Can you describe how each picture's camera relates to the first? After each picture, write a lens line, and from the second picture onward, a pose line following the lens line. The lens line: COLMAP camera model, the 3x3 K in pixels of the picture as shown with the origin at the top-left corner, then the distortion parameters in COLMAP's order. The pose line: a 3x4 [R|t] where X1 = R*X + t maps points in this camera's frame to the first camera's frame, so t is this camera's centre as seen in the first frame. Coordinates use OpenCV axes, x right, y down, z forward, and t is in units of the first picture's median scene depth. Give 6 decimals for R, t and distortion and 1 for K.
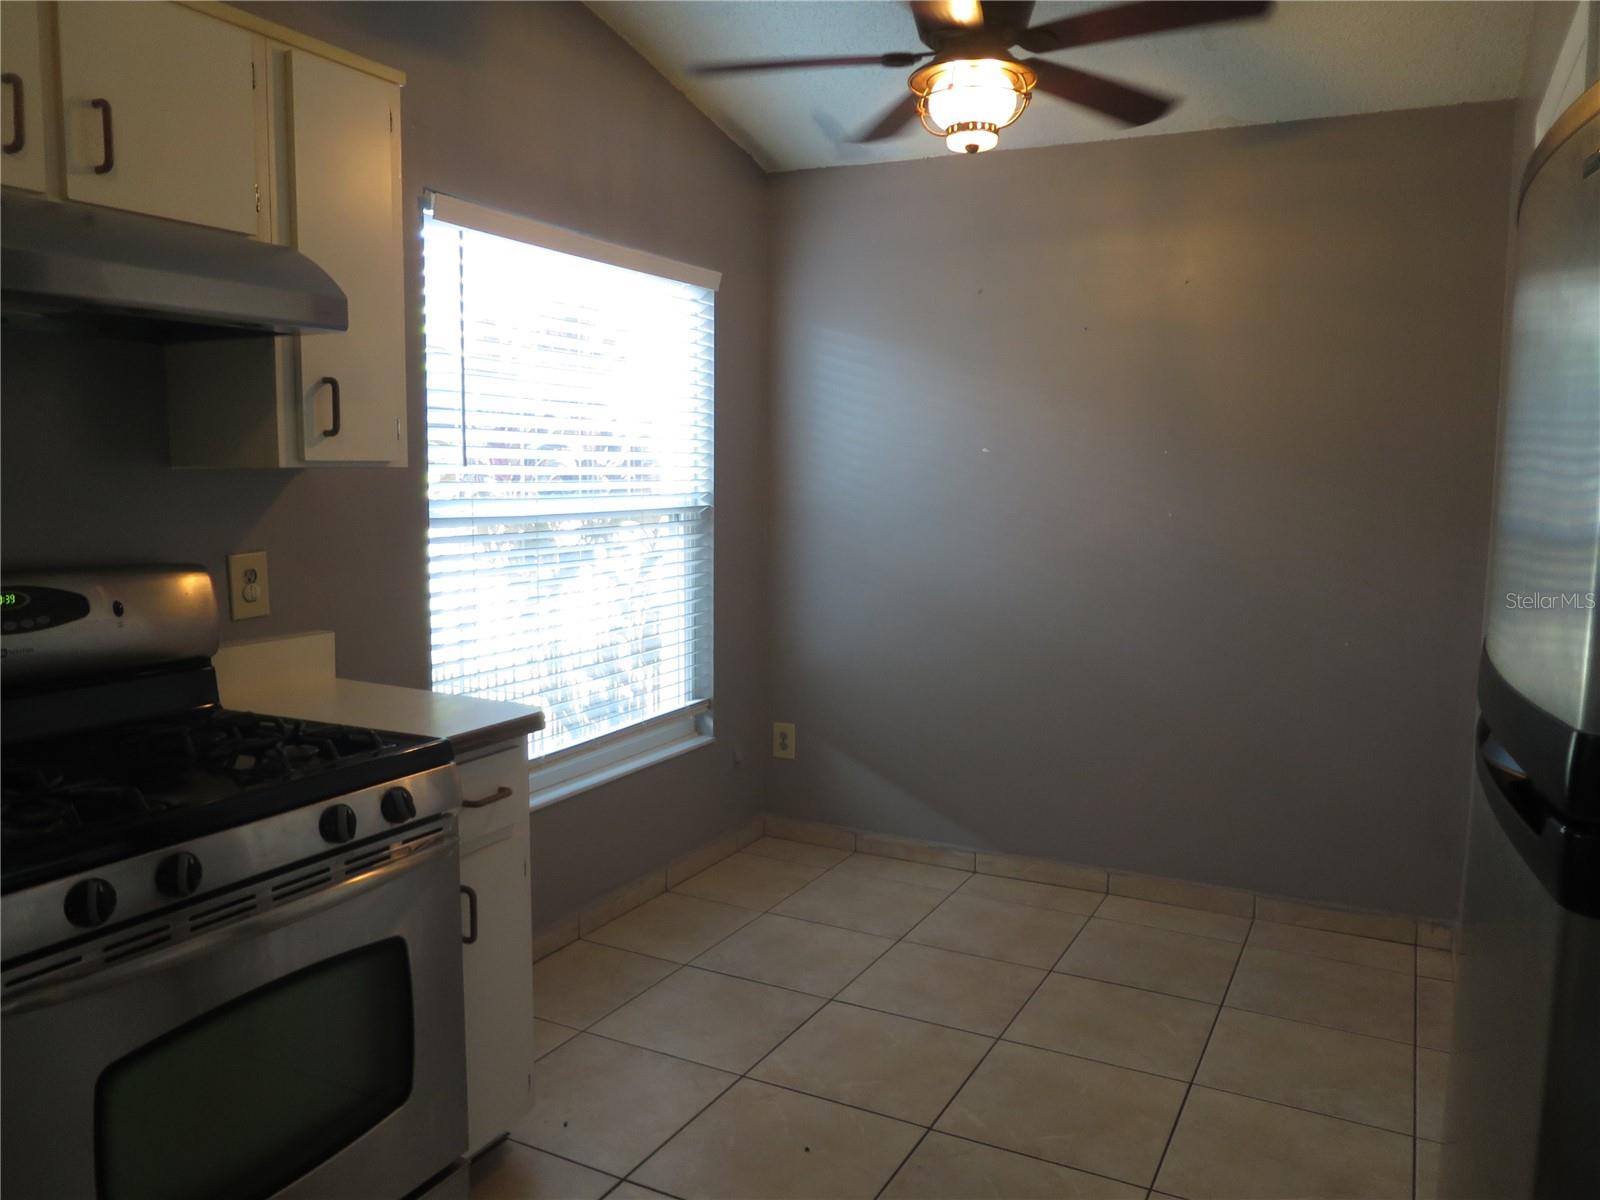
lens RADIAL K [[1170.1, 0, 797.0], [0, 1170.1, 601.3], [0, 0, 1]] dist [-0.030668, 0.002161]
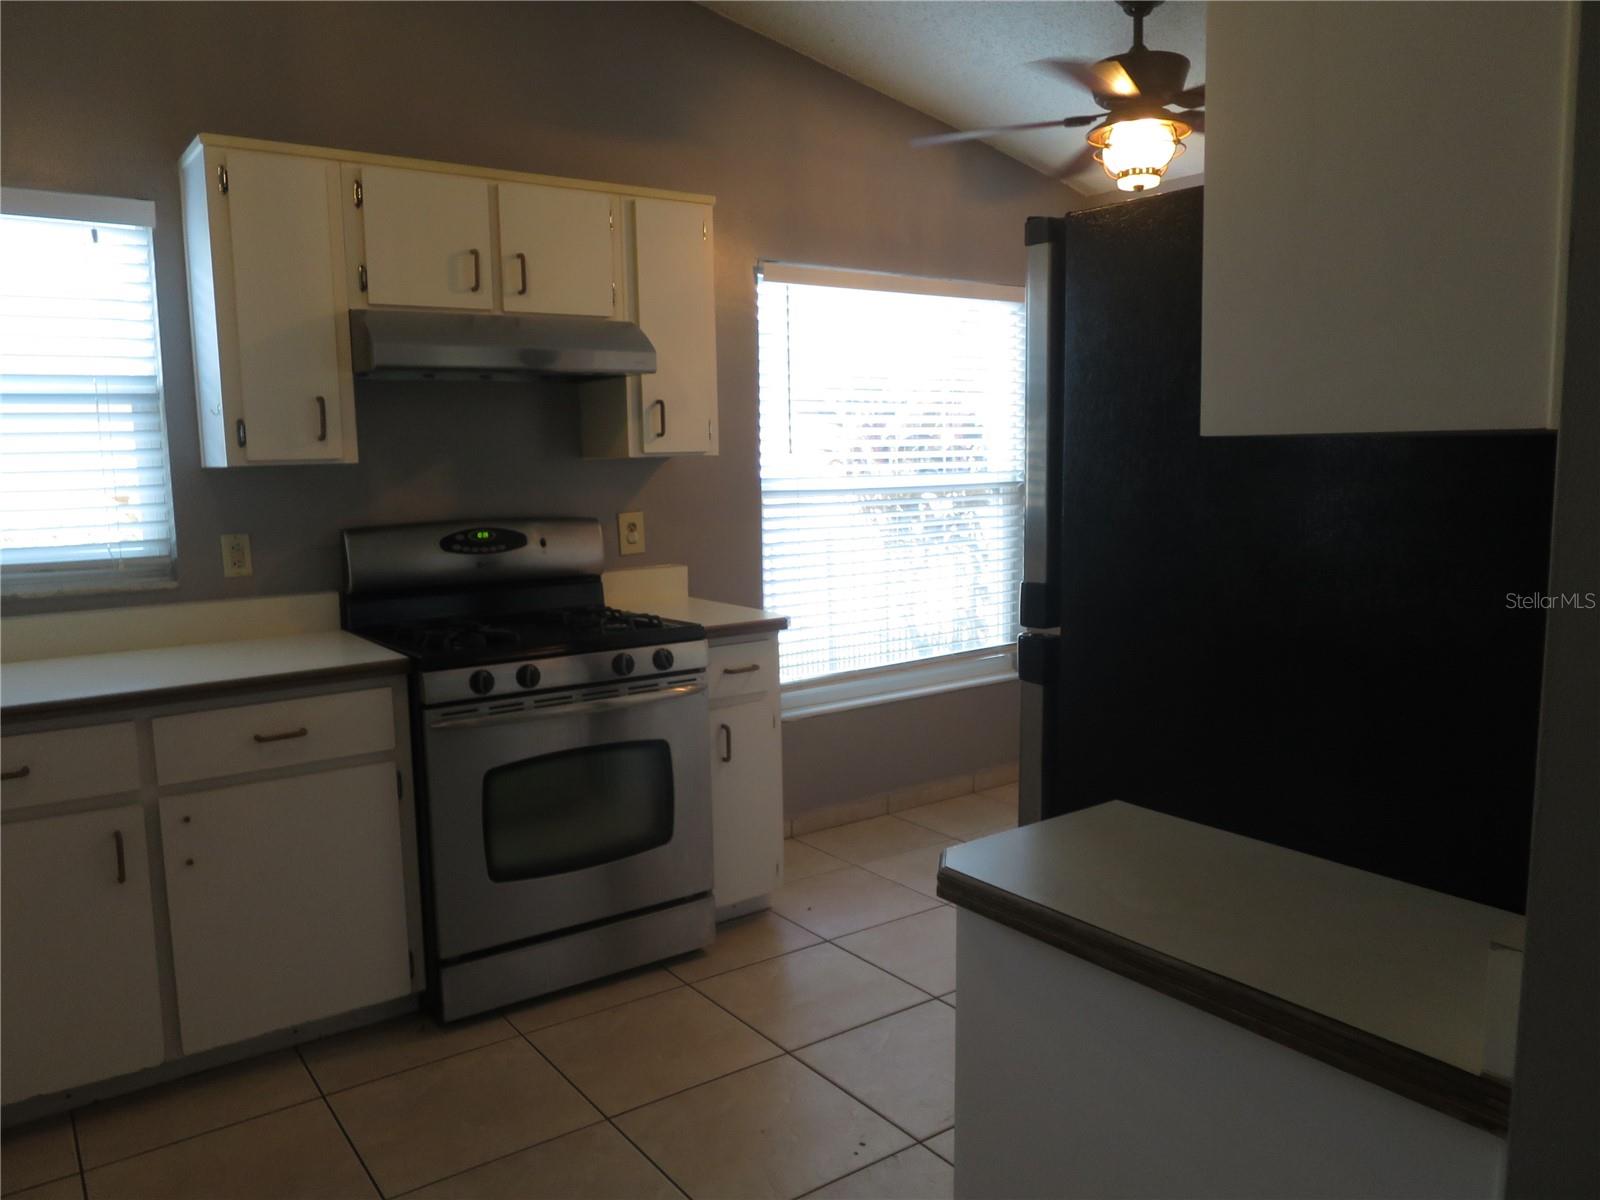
lens RADIAL K [[1170.1, 0, 797.0], [0, 1170.1, 601.3], [0, 0, 1]] dist [-0.030668, 0.002161]
pose [[0.896147, 0.032645, -0.442556, 0.424725], [-0.026255, 0.999444, 0.020558, 0.039669], [0.442981, -0.006804, 0.896505, -0.309837]]
